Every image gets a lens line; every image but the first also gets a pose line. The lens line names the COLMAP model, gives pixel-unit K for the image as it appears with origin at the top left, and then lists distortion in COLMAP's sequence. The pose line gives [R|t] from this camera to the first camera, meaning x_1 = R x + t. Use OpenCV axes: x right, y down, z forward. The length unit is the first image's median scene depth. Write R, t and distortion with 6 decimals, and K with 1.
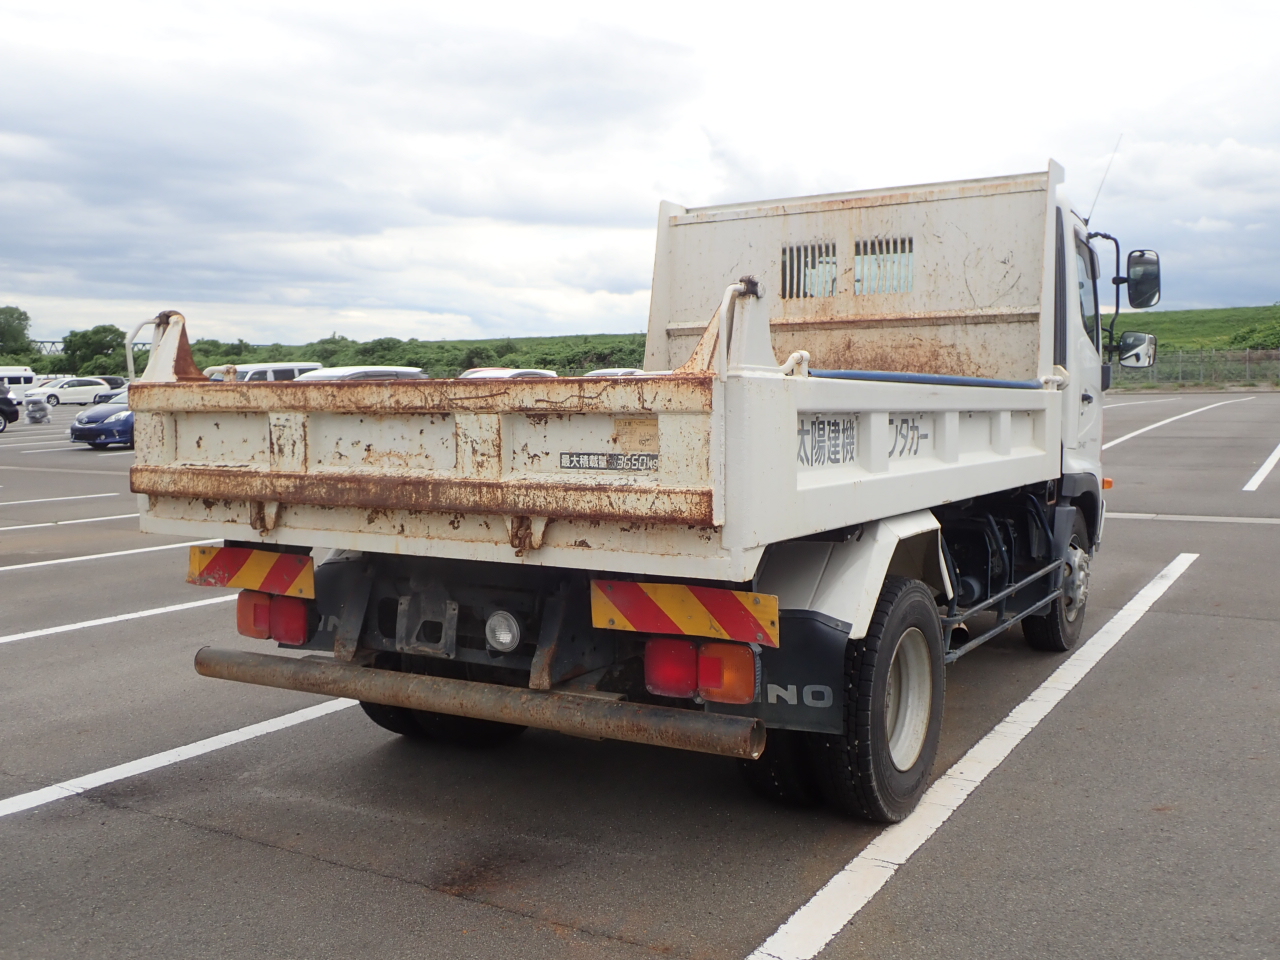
lens RADIAL K [[1197.3, 0, 642.9], [0, 1197.3, 537.4], [0, 0, 1]] dist [0.043335, 0.009490]
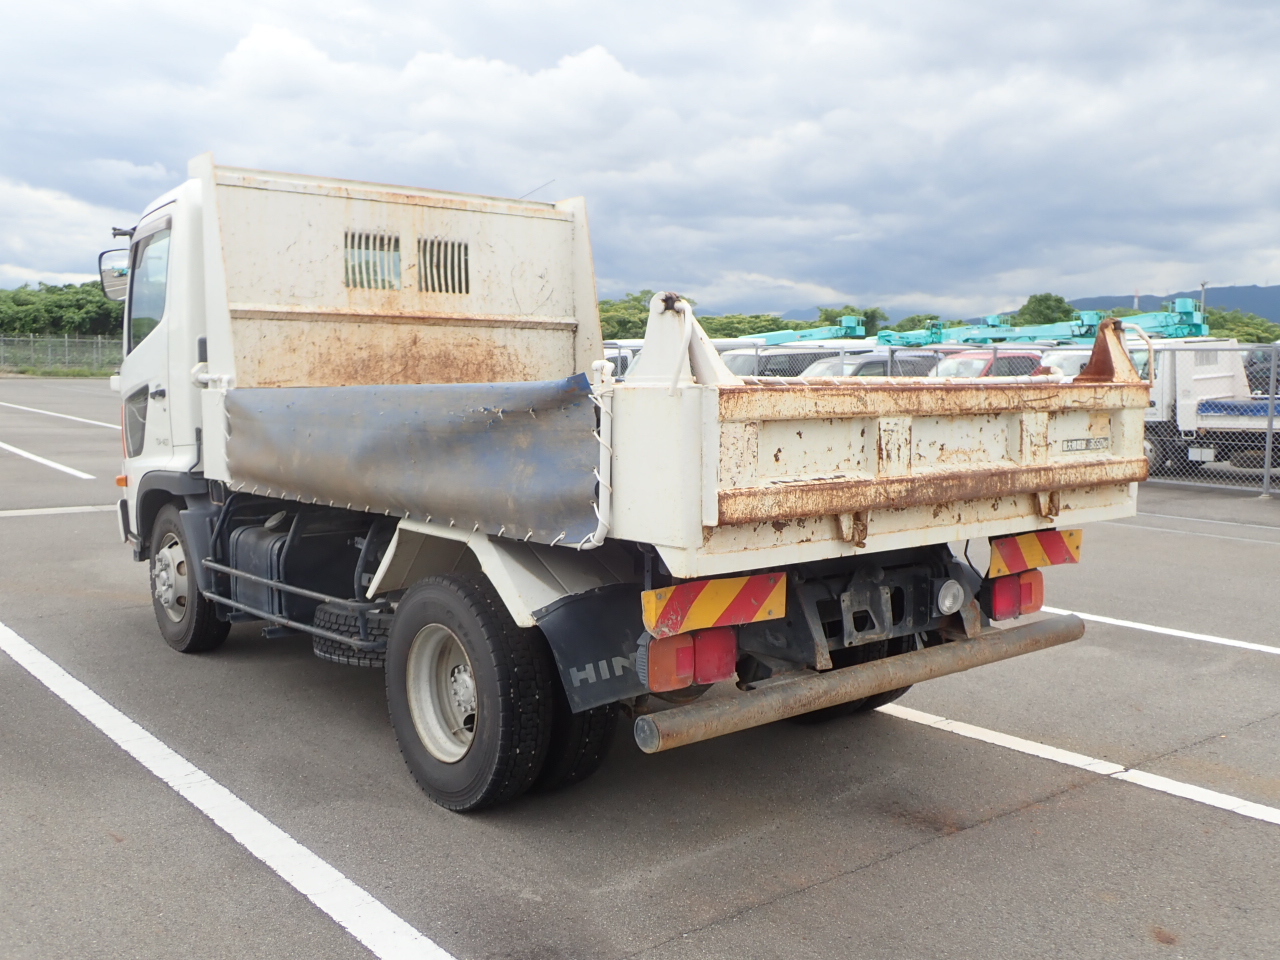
lens RADIAL K [[1214.1, 0, 639.9], [0, 1214.1, 541.4], [0, 0, 1]] dist [0.053659, -0.005915]
pose [[0.331583, -0.119876, 0.935779, -1.282511], [0.107100, 0.990265, 0.088906, -0.111118], [-0.937327, 0.070742, 0.341193, 0.841405]]
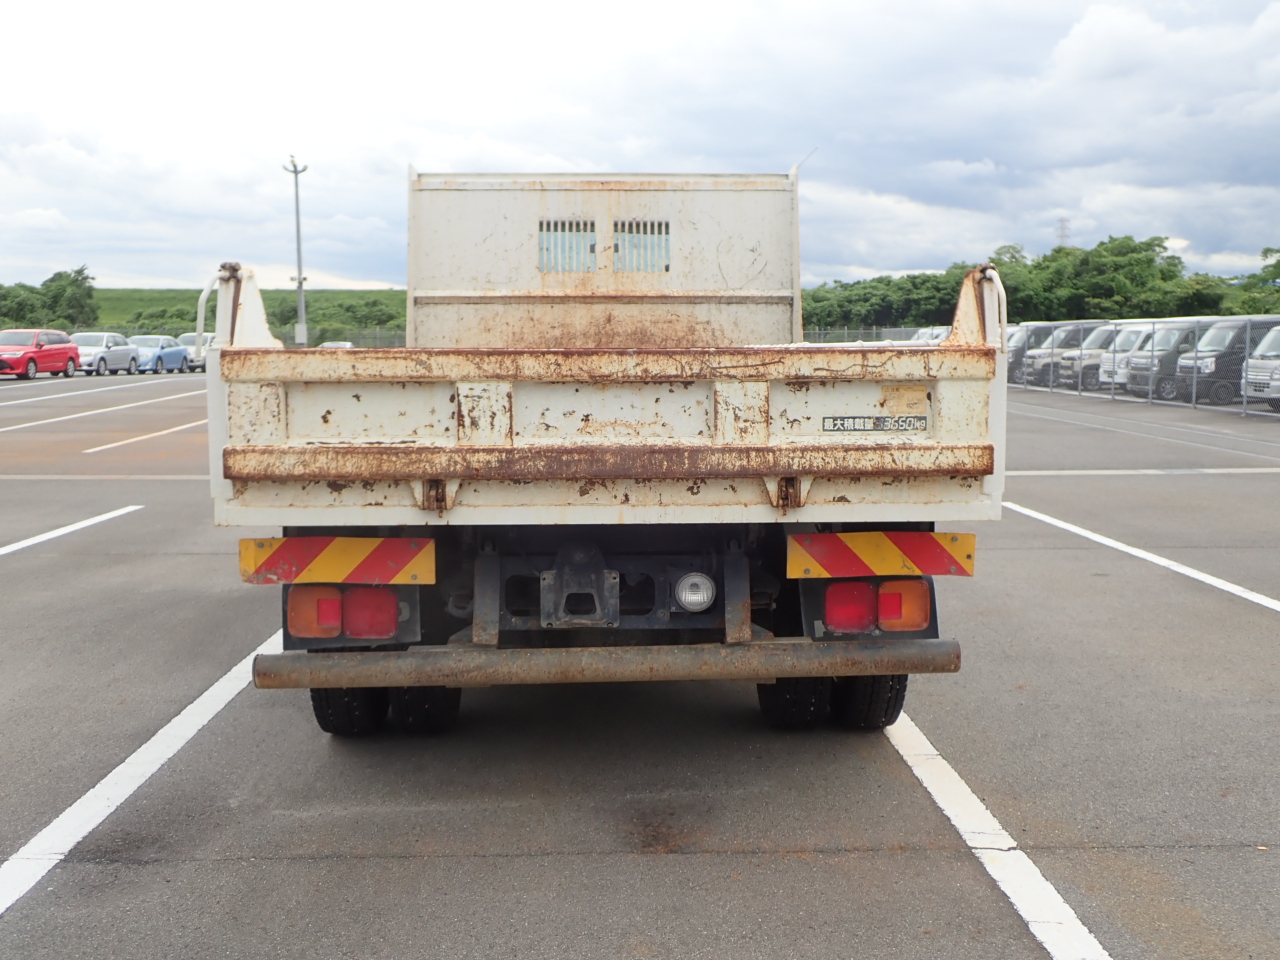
lens RADIAL K [[1209.0, 0, 636.9], [0, 1209.0, 540.8], [0, 0, 1]] dist [0.039818, -0.012757]
pose [[0.839316, -0.074325, 0.538540, -0.695253], [0.061066, 0.997230, 0.042458, -0.013168], [-0.540204, -0.002749, 0.841530, 0.139340]]
